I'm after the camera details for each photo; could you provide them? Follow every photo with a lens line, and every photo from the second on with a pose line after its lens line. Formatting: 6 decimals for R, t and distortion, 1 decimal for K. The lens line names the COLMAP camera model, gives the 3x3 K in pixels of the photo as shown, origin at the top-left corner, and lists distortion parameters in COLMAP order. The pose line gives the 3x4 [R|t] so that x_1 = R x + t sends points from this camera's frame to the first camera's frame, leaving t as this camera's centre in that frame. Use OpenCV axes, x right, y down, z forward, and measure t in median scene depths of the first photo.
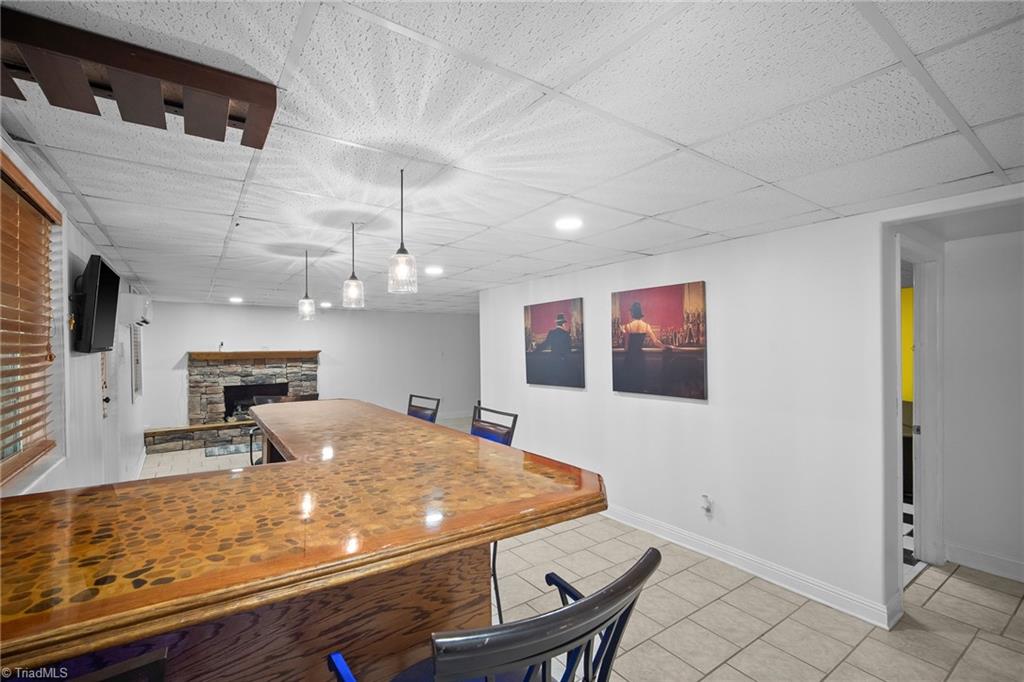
lens RADIAL K [[454.5, 0, 508.3], [0, 454.5, 344.4], [0, 0, 1]] dist [-0.011648, 0.002223]
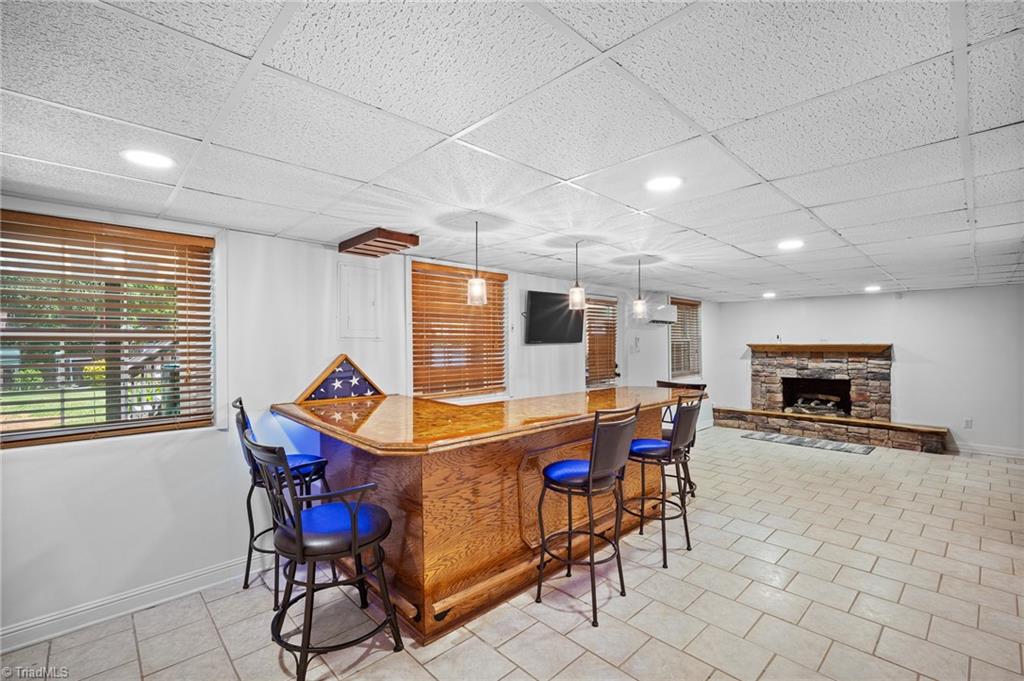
lens RADIAL K [[454.5, 0, 509.3], [0, 454.5, 340.6], [0, 0, 1]] dist [-0.011648, 0.002223]
pose [[0.147703, 0.001666, -0.989030, 0.320310], [0.007431, 0.999968, 0.002794, -0.000194], [0.989004, -0.007763, 0.147686, 0.227955]]
